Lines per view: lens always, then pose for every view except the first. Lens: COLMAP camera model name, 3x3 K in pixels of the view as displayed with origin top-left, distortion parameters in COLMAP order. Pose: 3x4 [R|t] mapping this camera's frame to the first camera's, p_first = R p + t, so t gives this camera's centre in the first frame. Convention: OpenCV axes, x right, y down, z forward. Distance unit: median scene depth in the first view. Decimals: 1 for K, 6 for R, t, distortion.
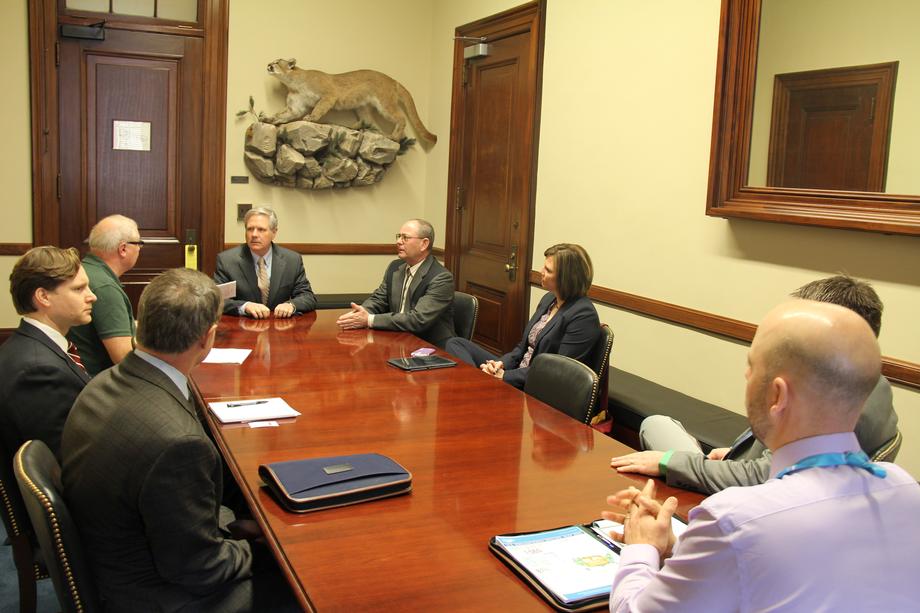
lens RADIAL K [[797.7, 0, 449.8], [0, 797.7, 287.3], [0, 0, 1]] dist [-0.146578, 0.090390]
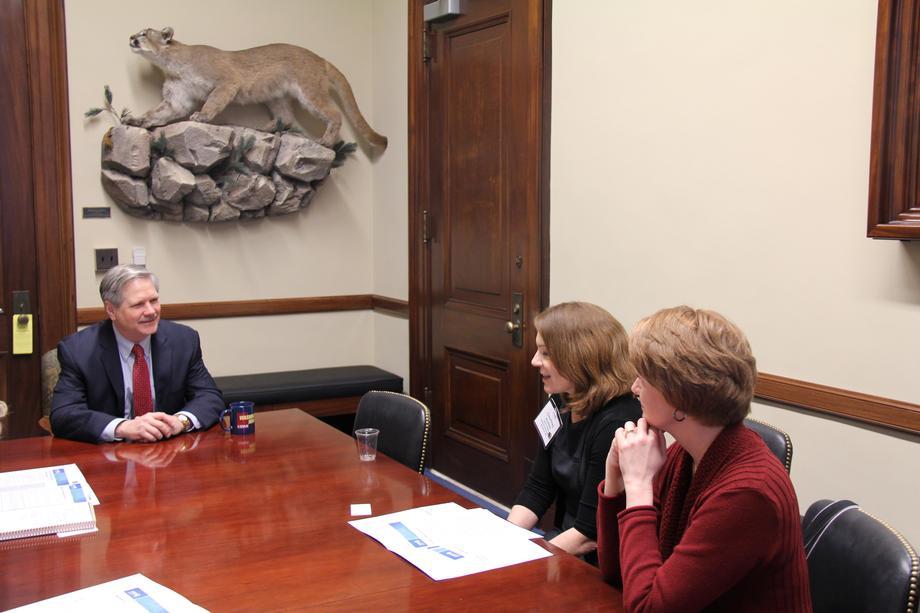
lens RADIAL K [[978.6, 0, 443.7], [0, 978.6, 282.6], [0, 0, 1]] dist [0.000293, 0.000000]
pose [[0.996603, -0.050742, 0.064872, -0.031169], [0.053805, 0.997474, -0.046372, -0.023769], [-0.062355, 0.049705, 0.996816, 0.161992]]
